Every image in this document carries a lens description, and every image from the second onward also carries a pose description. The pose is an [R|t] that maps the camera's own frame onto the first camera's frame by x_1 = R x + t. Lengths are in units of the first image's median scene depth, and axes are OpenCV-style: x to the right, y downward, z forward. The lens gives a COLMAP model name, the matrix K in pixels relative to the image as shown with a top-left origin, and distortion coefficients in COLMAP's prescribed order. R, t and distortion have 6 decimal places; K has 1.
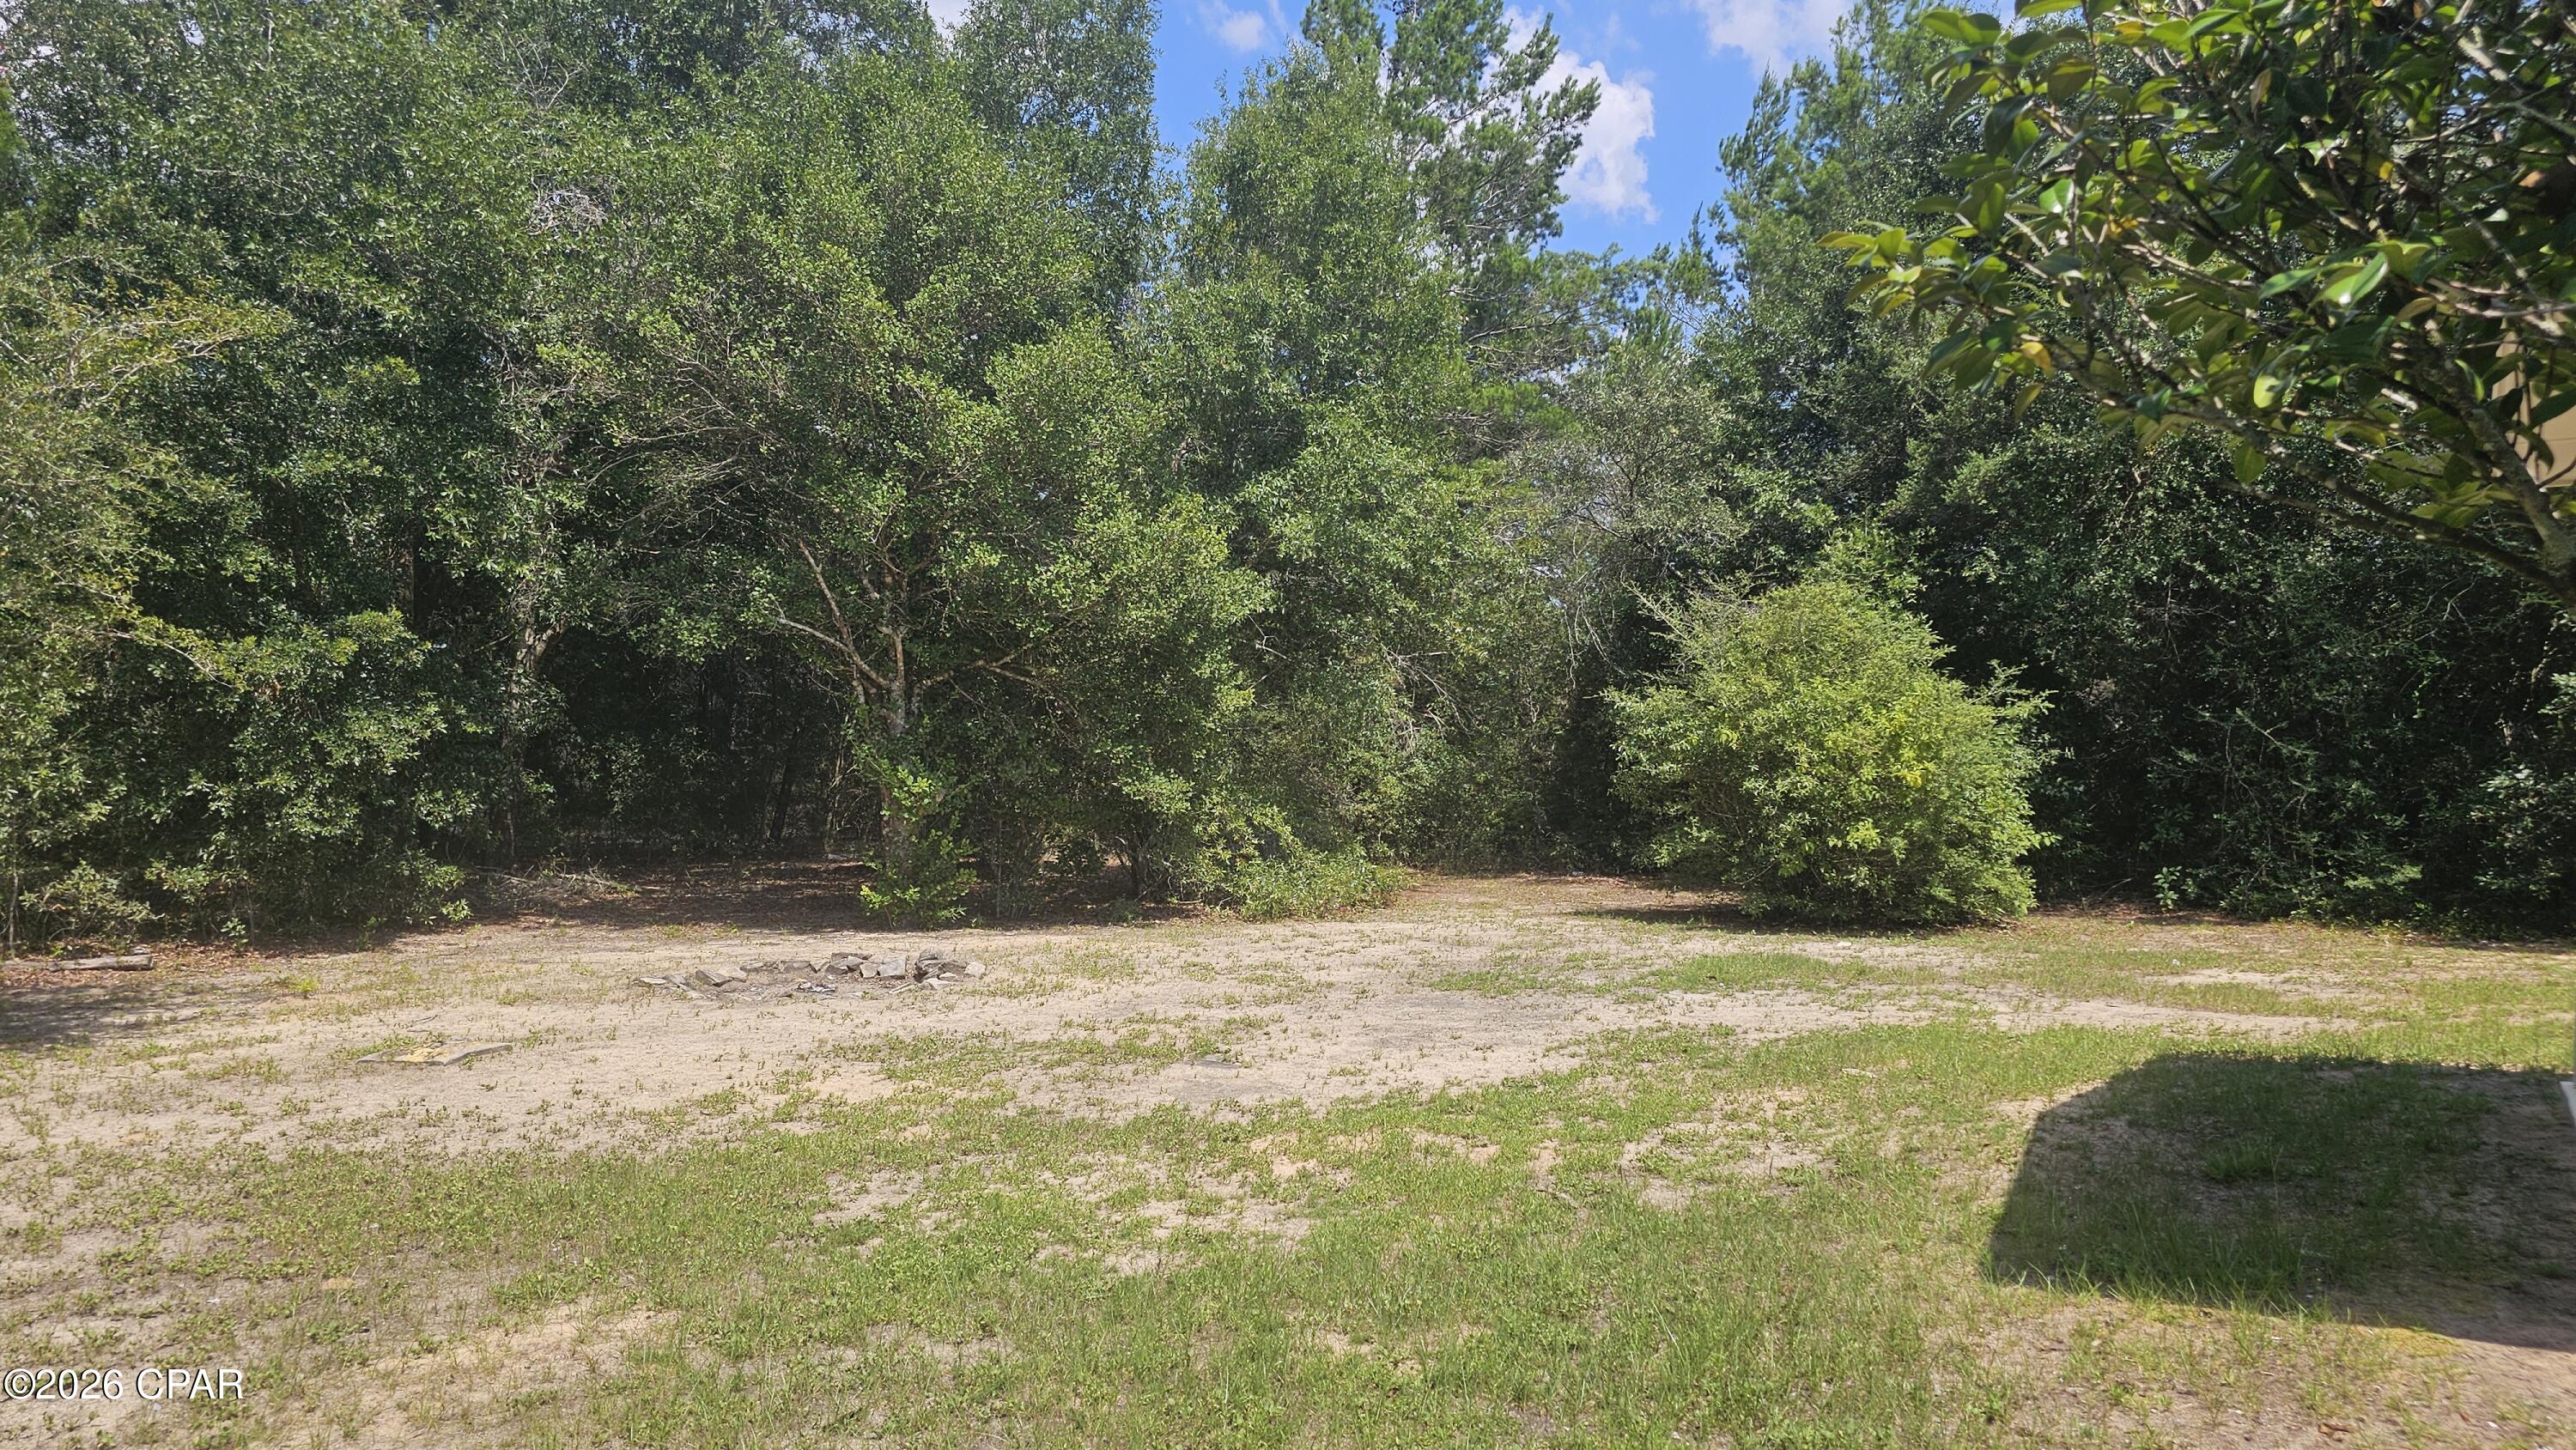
lens RADIAL K [[1687.8, 0, 1298.5], [0, 1687.8, 774.2], [0, 0, 1]] dist [0.049251, -0.033476]
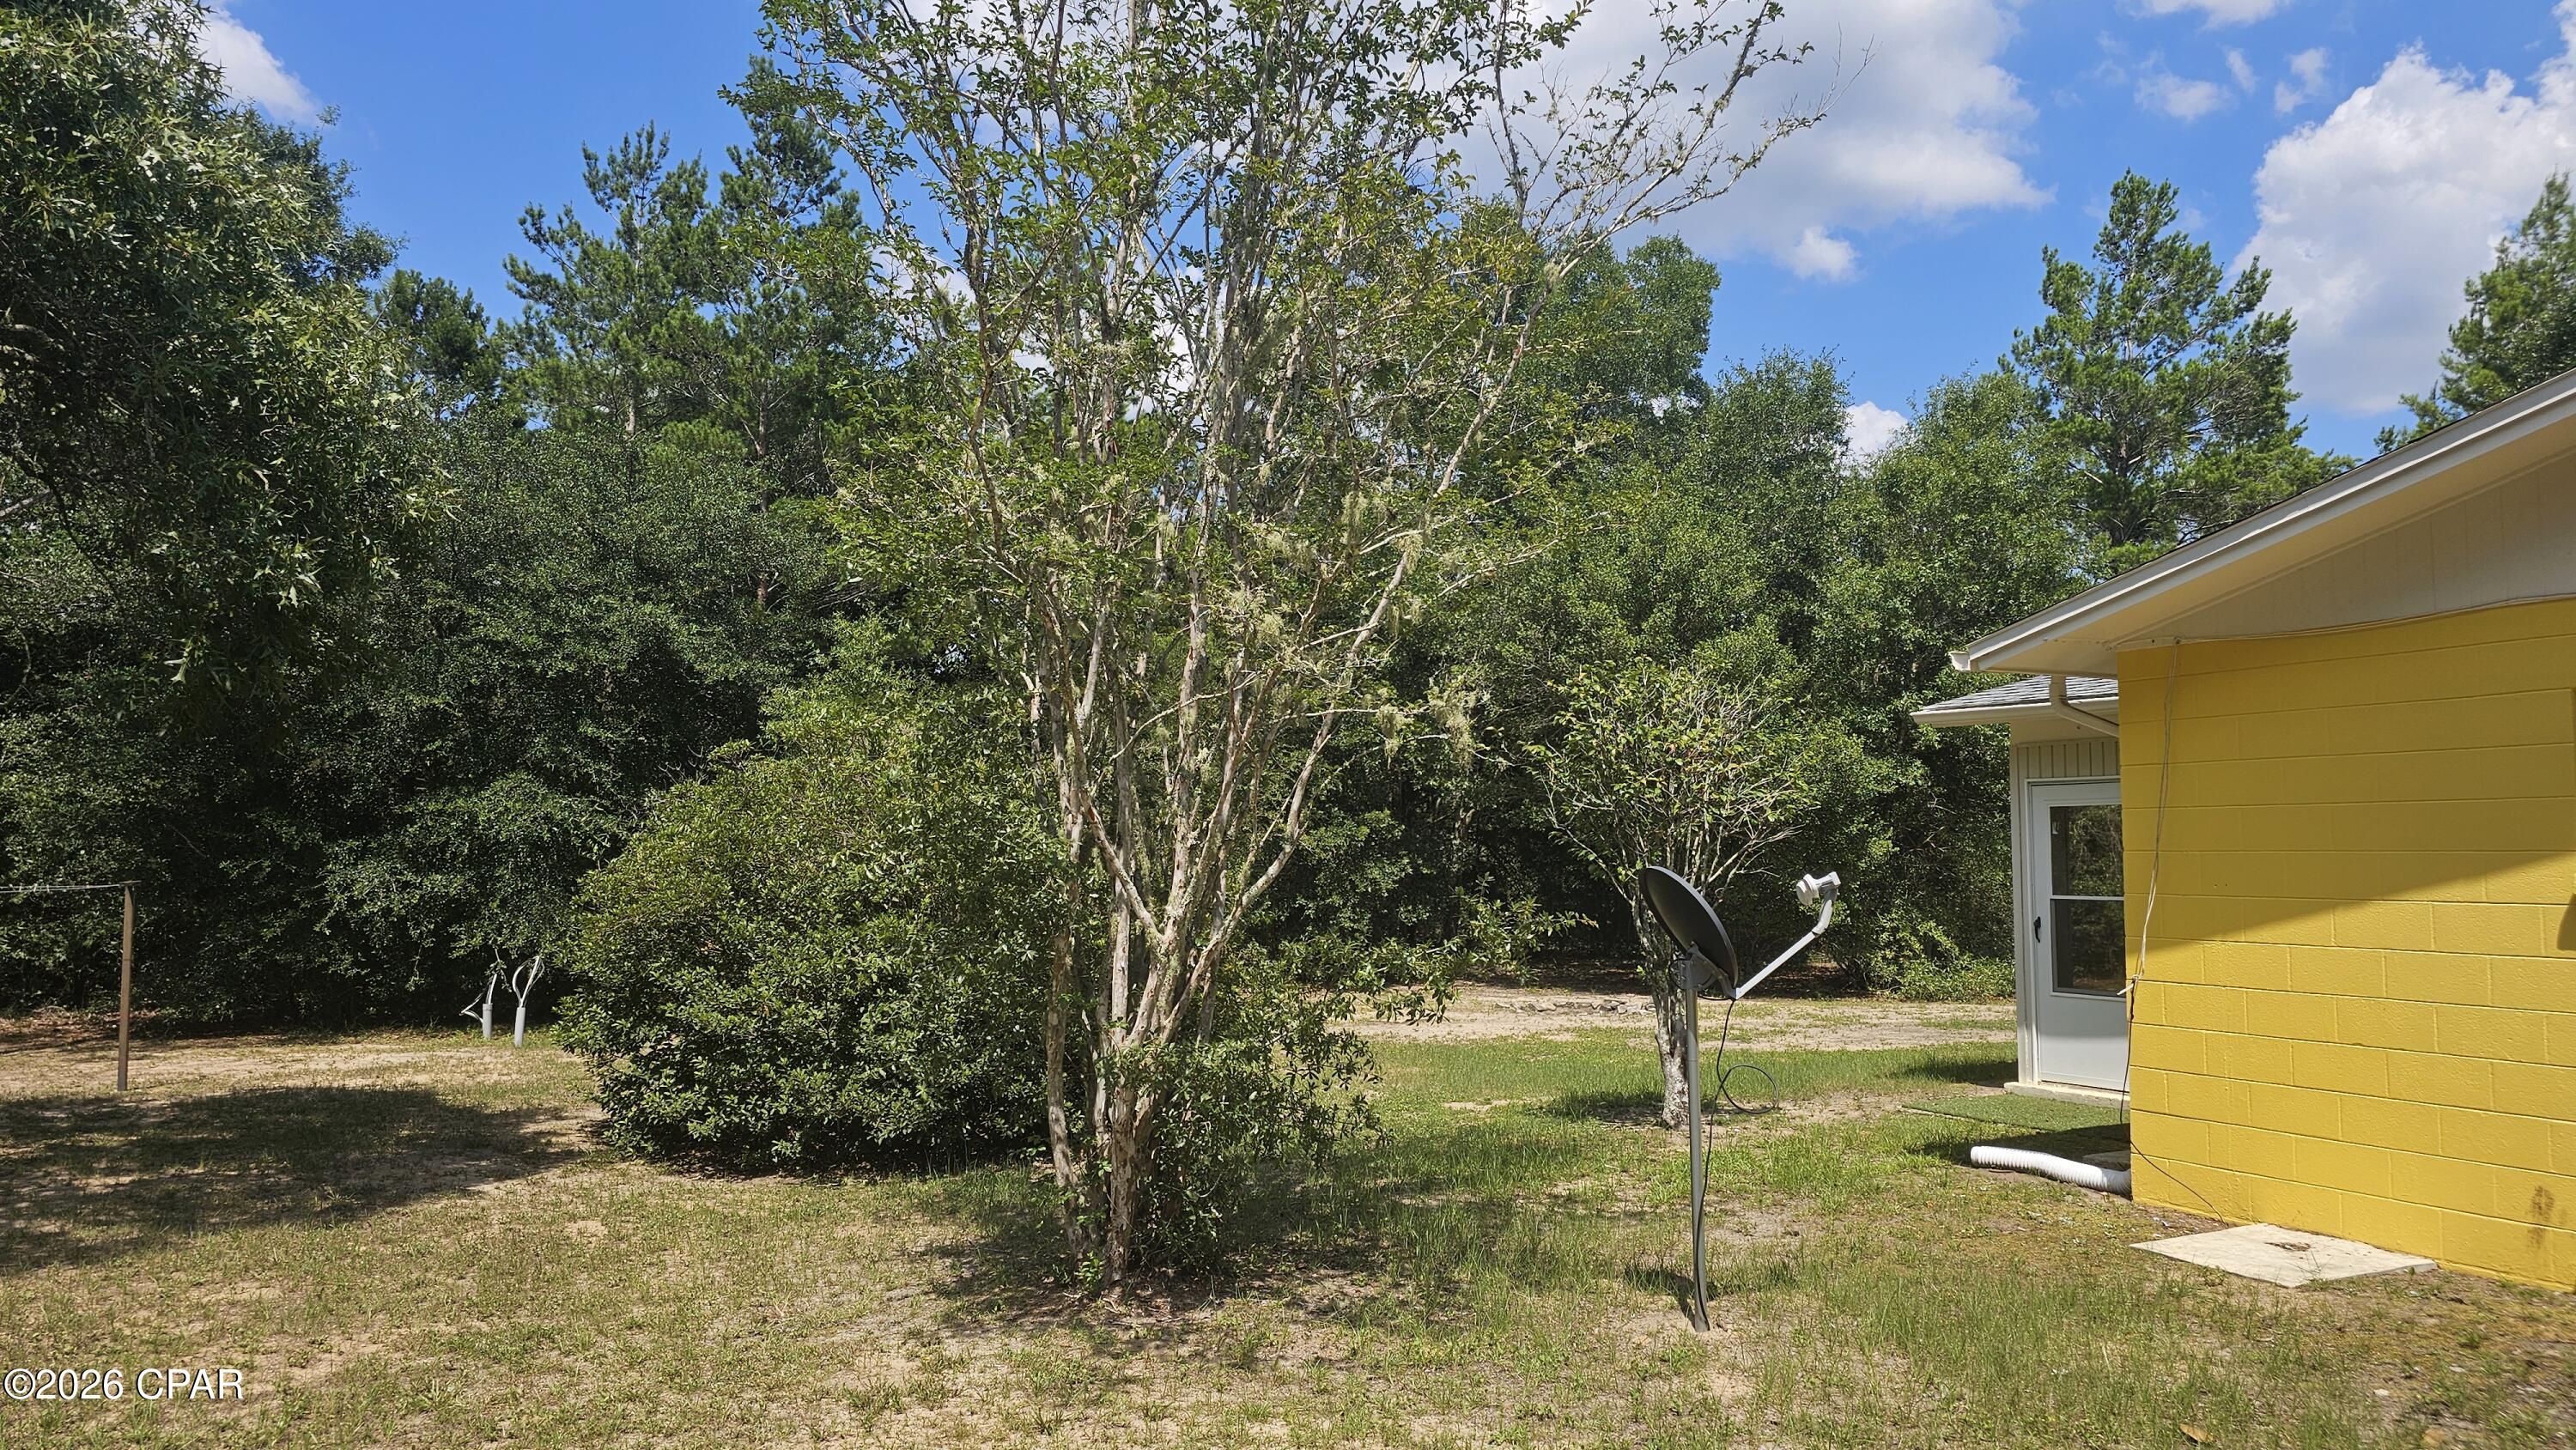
lens RADIAL K [[1687.8, 0, 1298.5], [0, 1687.8, 774.2], [0, 0, 1]] dist [0.049251, -0.033476]
pose [[0.843583, -0.036959, -0.535725, 0.385130], [-0.001625, 0.997448, -0.071372, -0.001491], [0.536996, 0.061079, 0.841371, -0.618412]]
